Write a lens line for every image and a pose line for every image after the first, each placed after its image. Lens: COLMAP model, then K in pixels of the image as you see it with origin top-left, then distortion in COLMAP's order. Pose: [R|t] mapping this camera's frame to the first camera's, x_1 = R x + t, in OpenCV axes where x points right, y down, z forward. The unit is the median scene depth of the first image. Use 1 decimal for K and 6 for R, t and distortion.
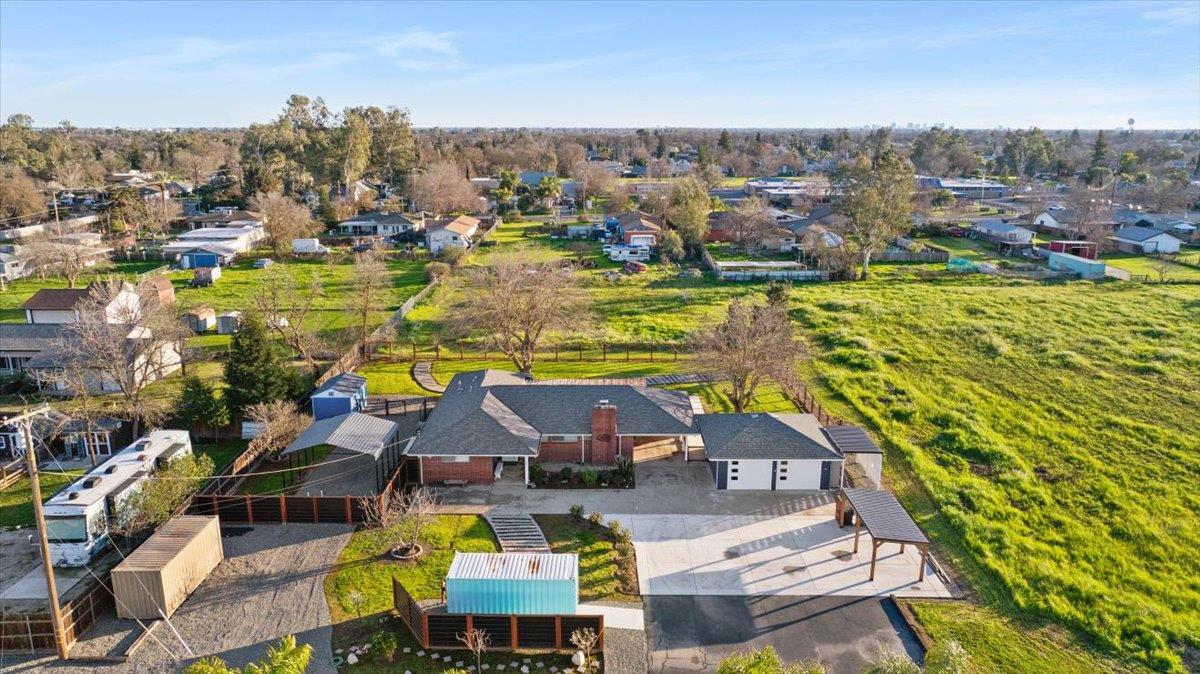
lens RADIAL K [[824.5, 0, 604.7], [0, 824.5, 339.0], [0, 0, 1]] dist [-0.012613, 0.003340]
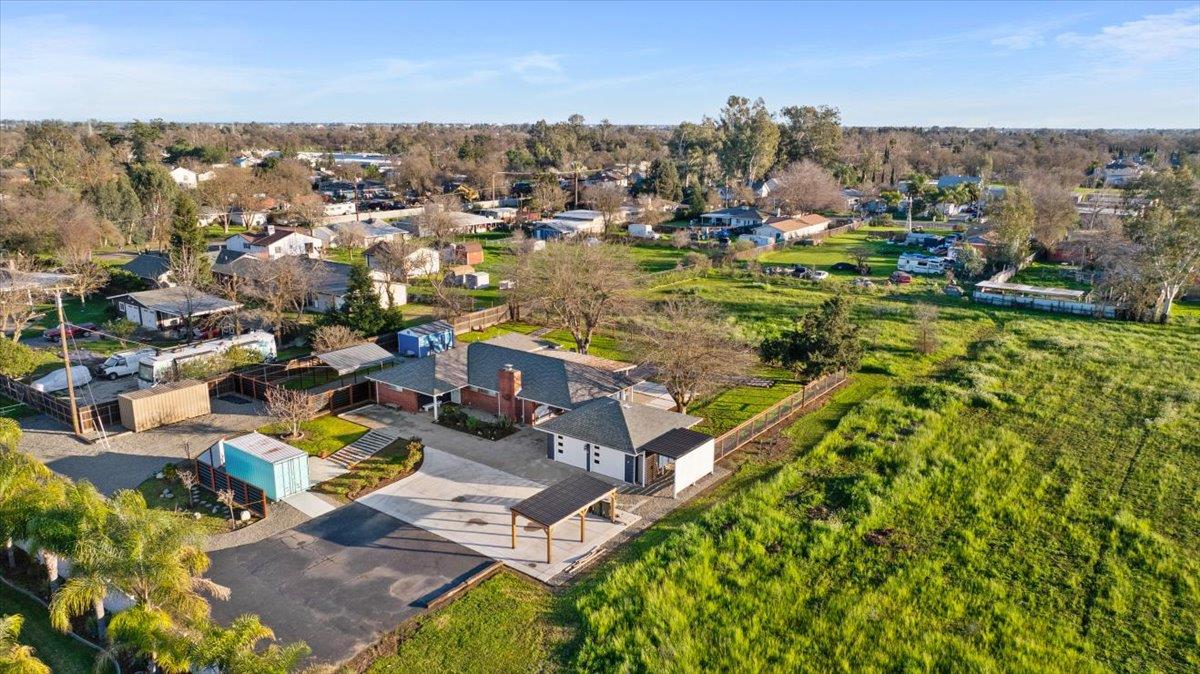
lens RADIAL K [[824.5, 0, 600.6], [0, 824.5, 335.5], [0, 0, 1]] dist [-0.012613, 0.003340]
pose [[0.811076, 0.146608, -0.566270, 0.685820], [-0.148016, 0.988015, 0.043793, -0.031874], [0.565903, 0.048298, 0.823056, 0.114078]]
